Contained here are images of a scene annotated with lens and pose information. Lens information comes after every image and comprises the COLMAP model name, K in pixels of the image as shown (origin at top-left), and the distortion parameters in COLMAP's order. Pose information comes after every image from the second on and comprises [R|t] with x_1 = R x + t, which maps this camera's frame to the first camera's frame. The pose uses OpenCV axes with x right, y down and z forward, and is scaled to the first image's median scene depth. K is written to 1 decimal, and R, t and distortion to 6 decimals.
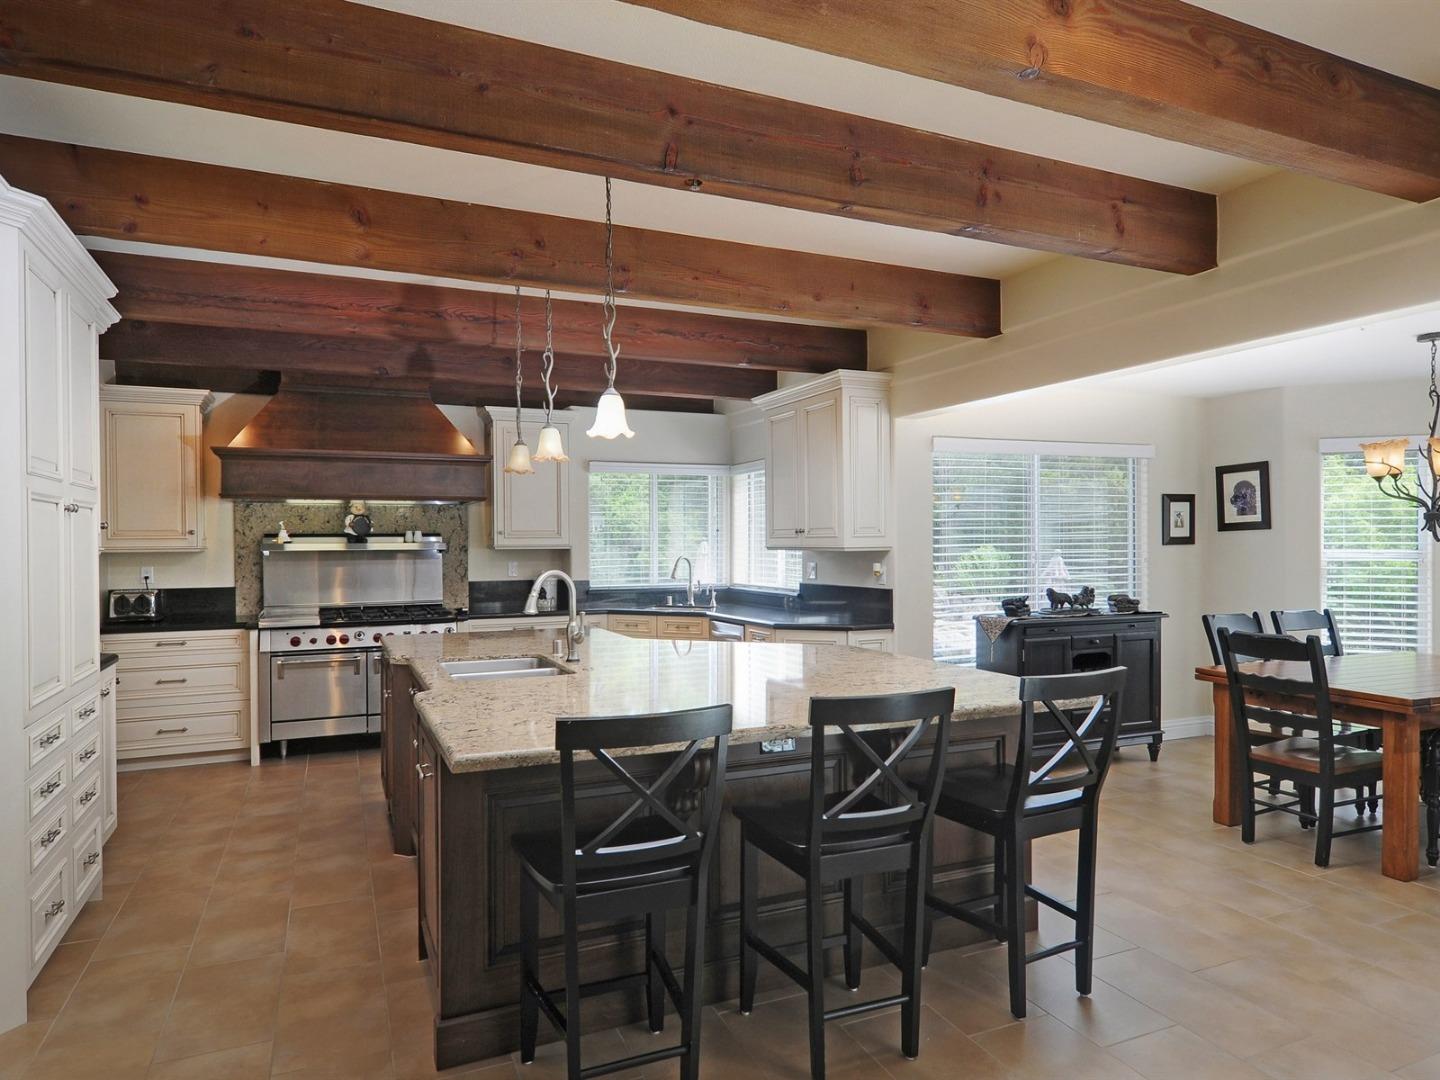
lens RADIAL K [[914.1, 0, 721.4], [0, 914.1, 552.3], [0, 0, 1]] dist [0.007450, -0.000200]
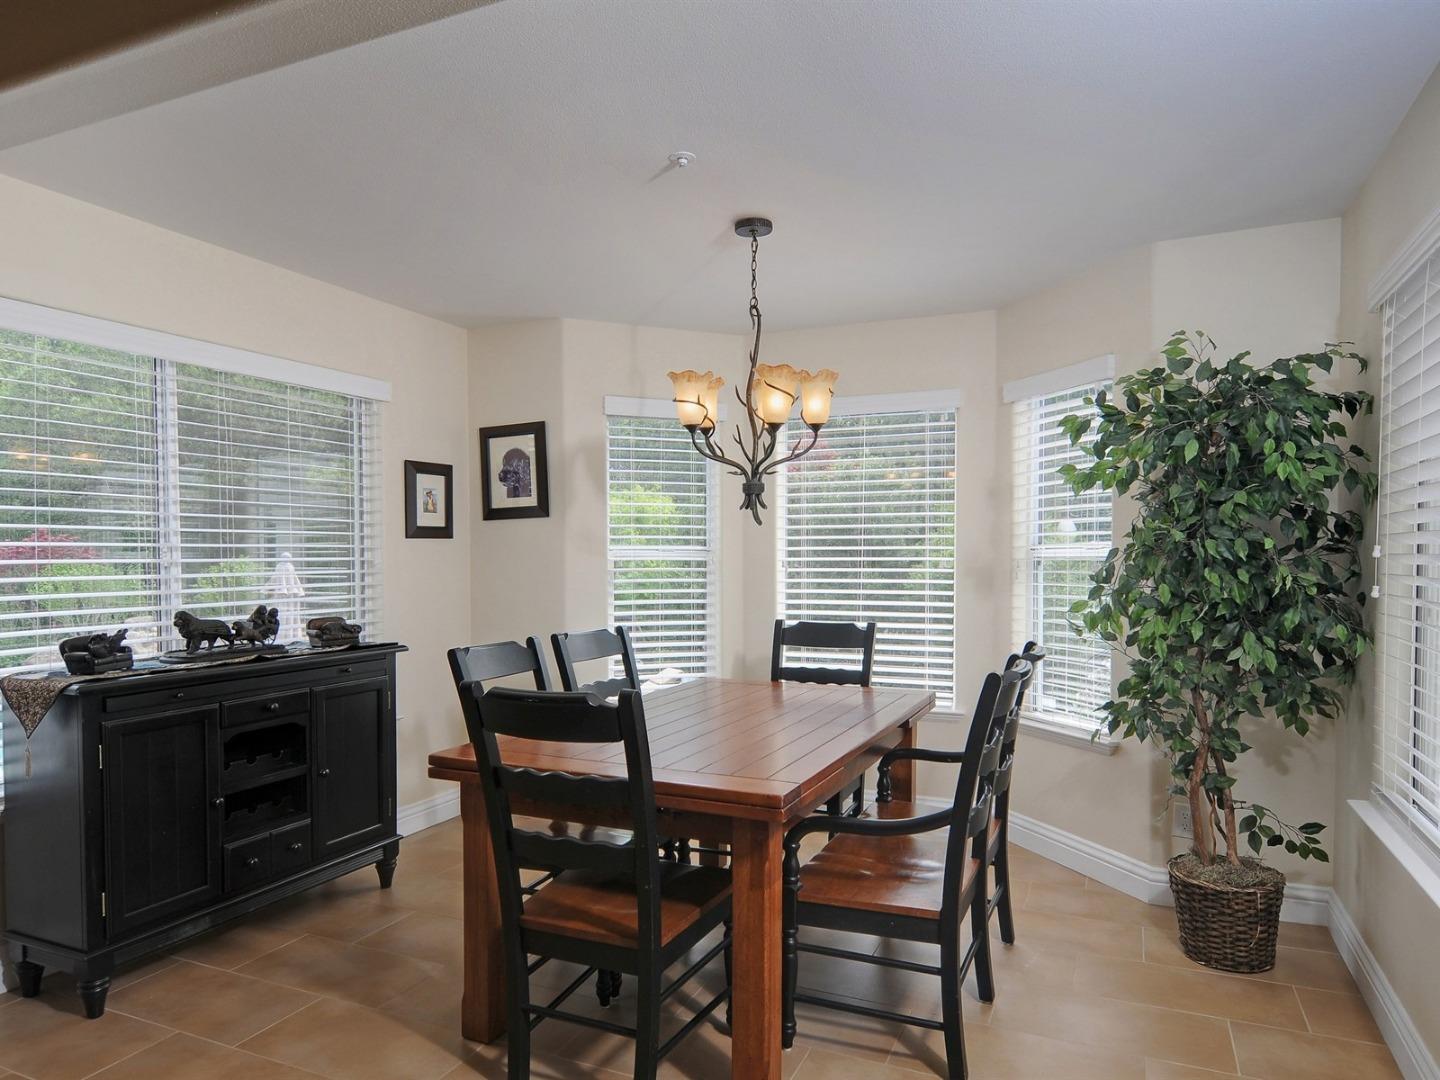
lens RADIAL K [[914.1, 0, 721.4], [0, 914.1, 552.3], [0, 0, 1]] dist [0.007450, -0.000200]
pose [[0.743368, 0.003370, 0.668874, 0.243485], [0.009369, 0.999837, -0.015450, 0.016699], [-0.668817, 0.017752, 0.743215, 0.416210]]
